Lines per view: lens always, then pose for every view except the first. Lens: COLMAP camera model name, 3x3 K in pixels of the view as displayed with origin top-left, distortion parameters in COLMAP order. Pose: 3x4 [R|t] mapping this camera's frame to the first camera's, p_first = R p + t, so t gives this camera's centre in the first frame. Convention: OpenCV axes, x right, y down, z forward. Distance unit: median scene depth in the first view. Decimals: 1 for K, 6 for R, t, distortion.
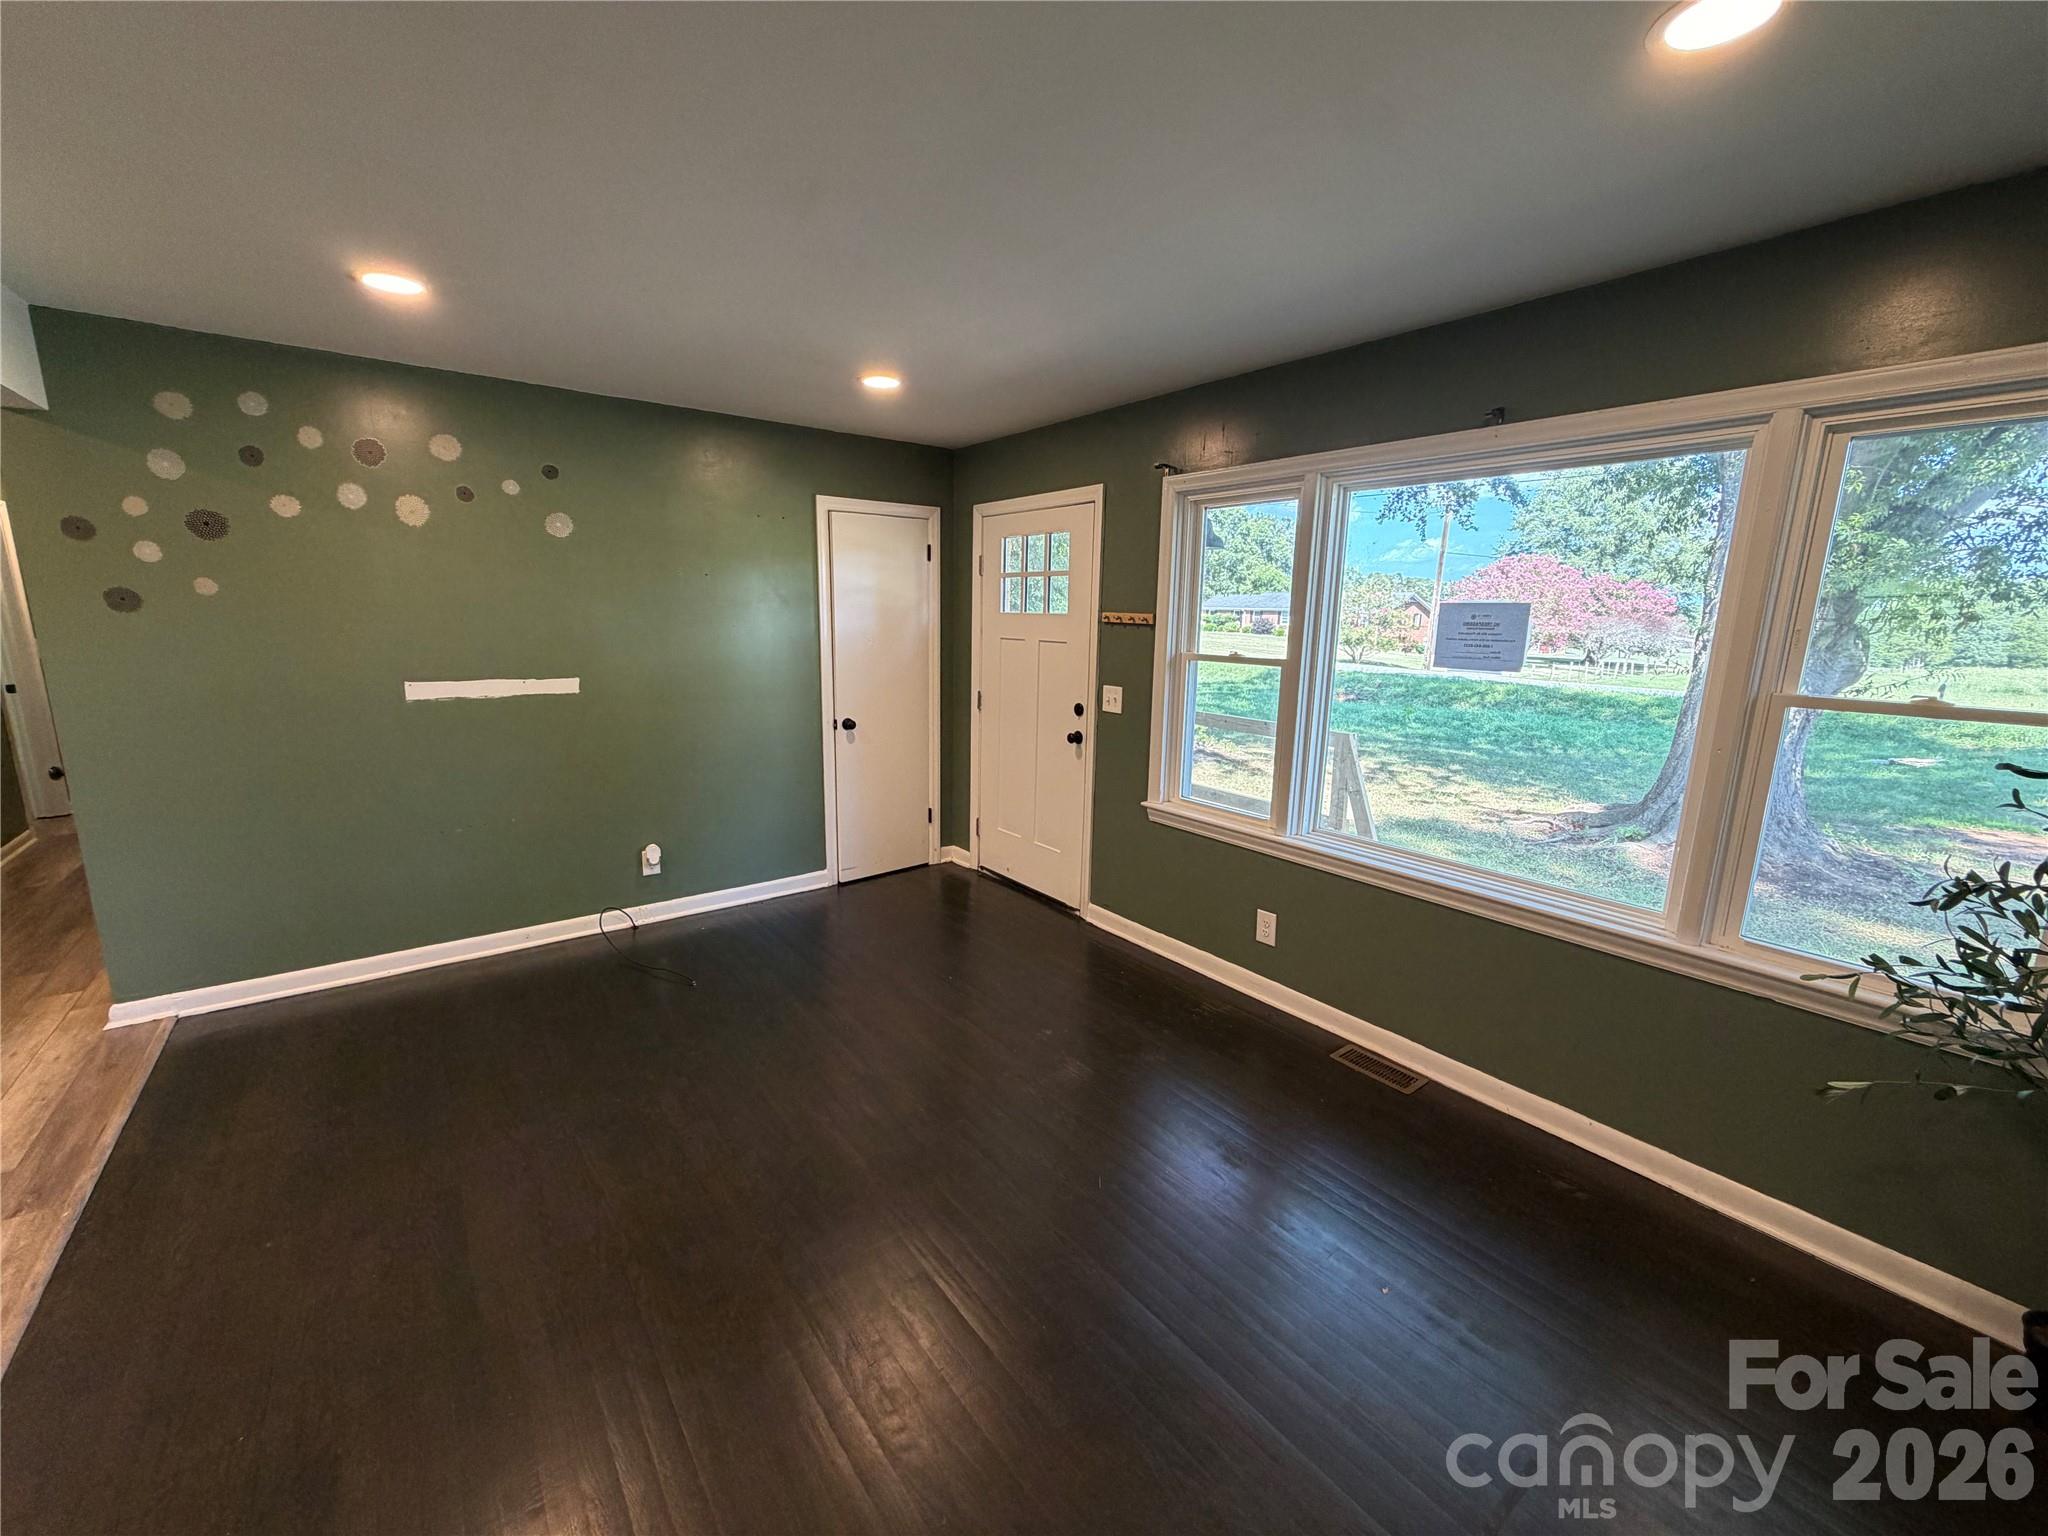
lens RADIAL K [[816.0, 0, 1016.2], [0, 816.0, 769.6], [0, 0, 1]] dist [0.000472, -0.000206]
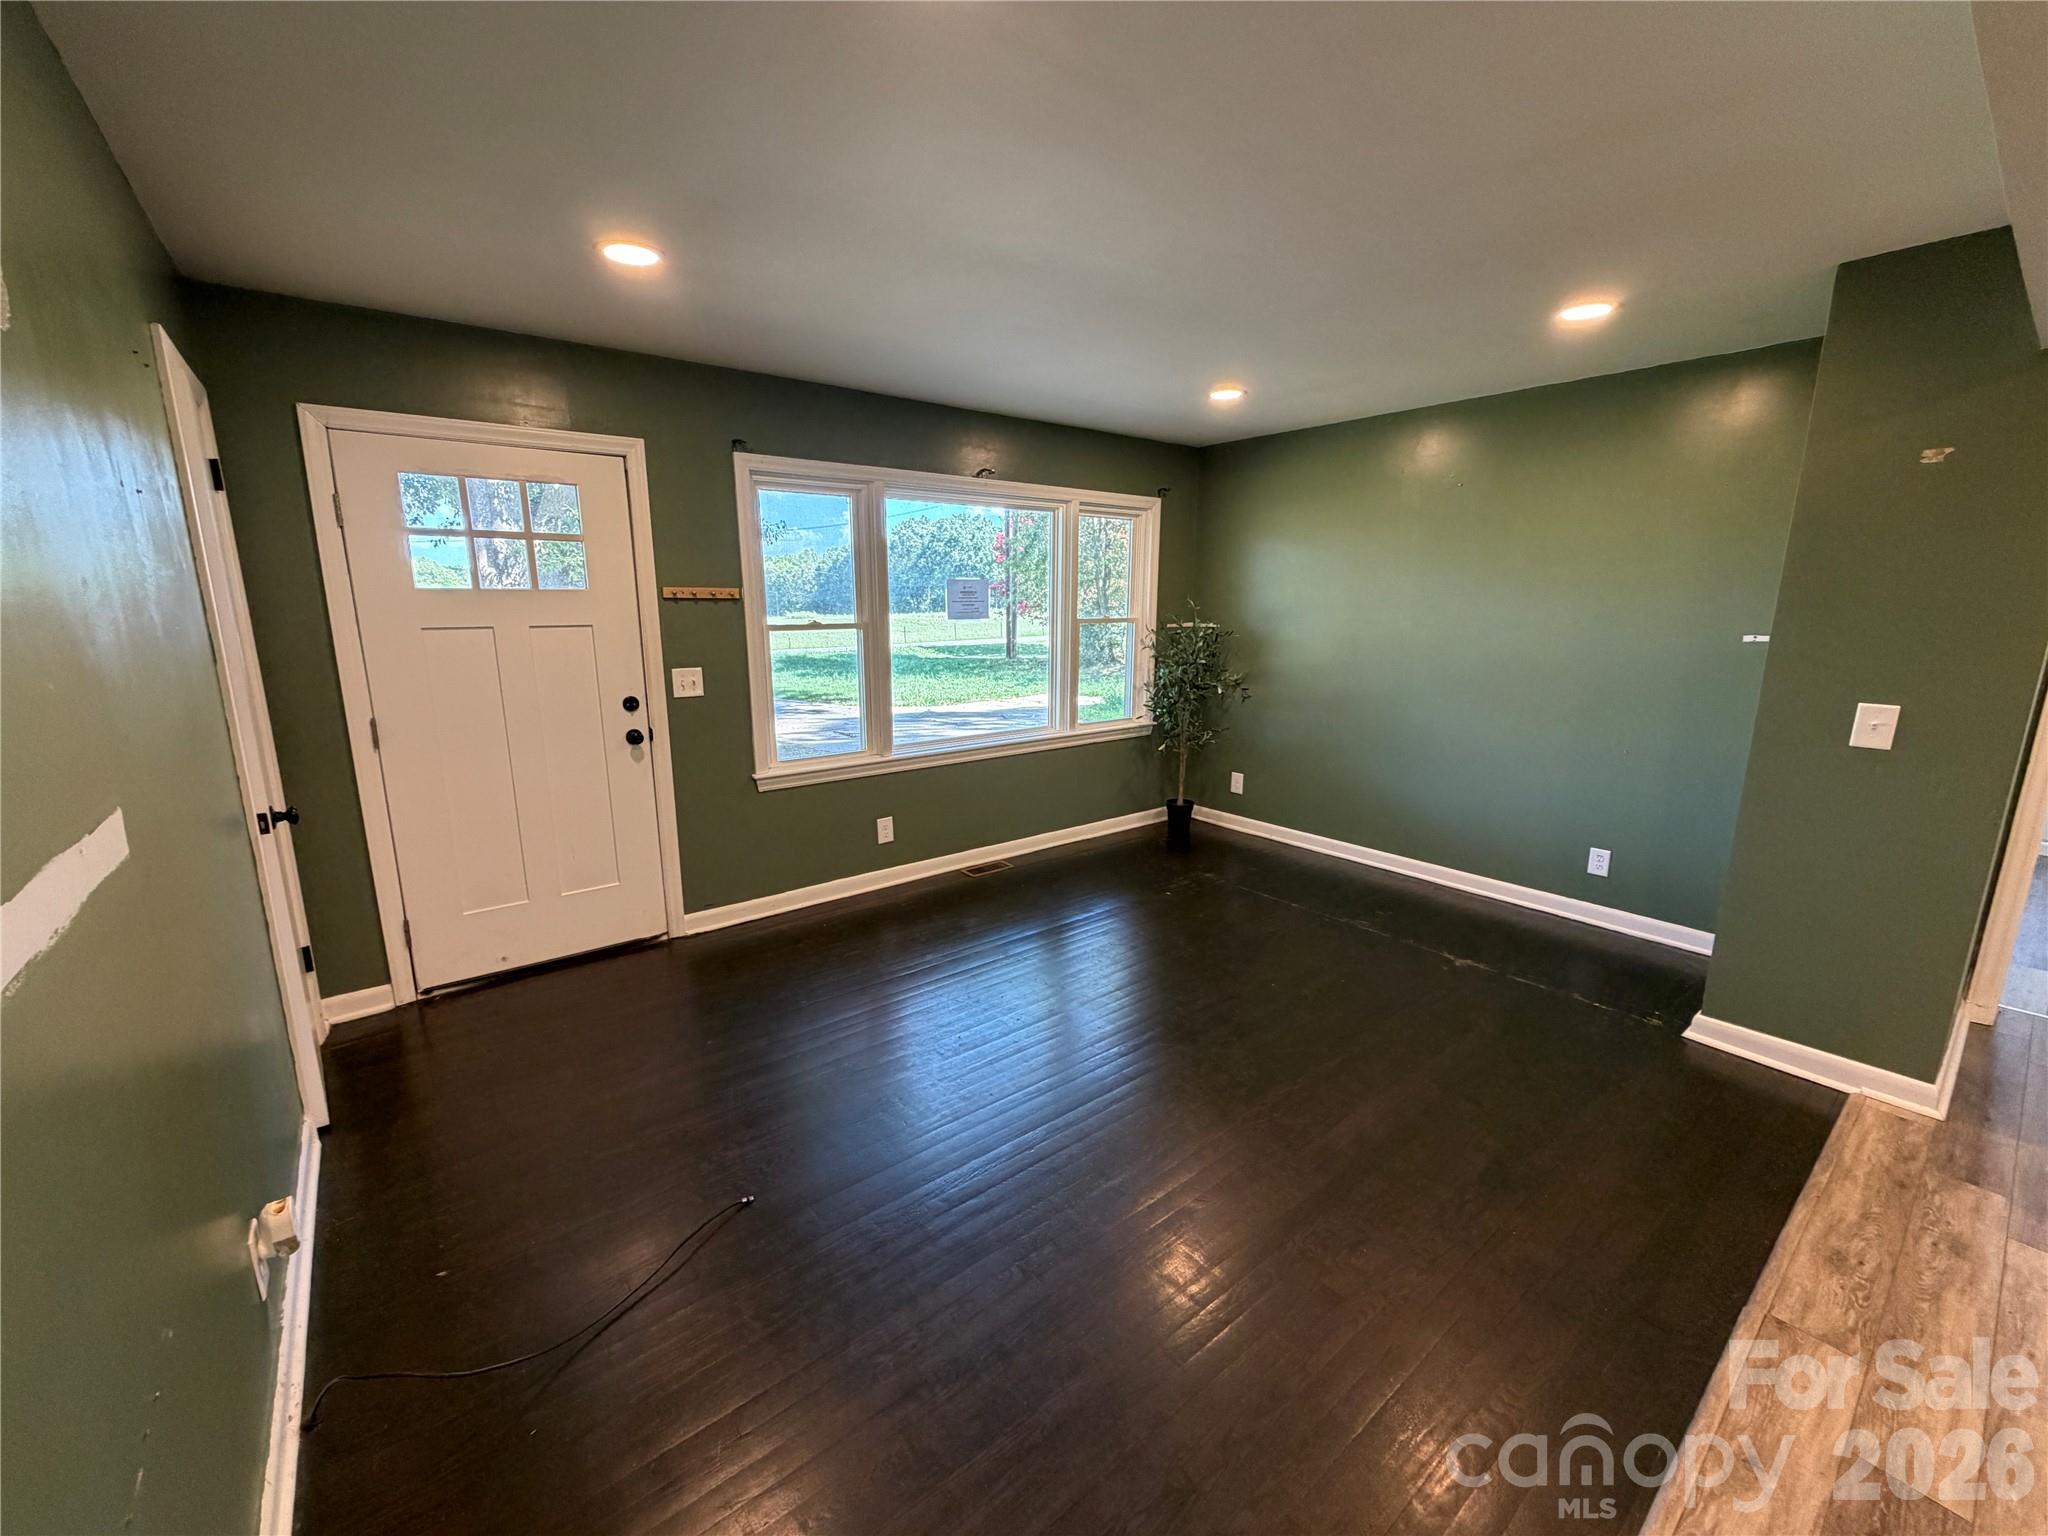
lens RADIAL K [[816.0, 0, 1016.2], [0, 816.0, 769.6], [0, 0, 1]] dist [0.000472, -0.000206]
pose [[-0.010457, -0.219246, 0.975614, -0.798426], [0.197201, 0.956054, 0.216964, -0.117994], [-0.980307, 0.194661, 0.033238, 0.623181]]
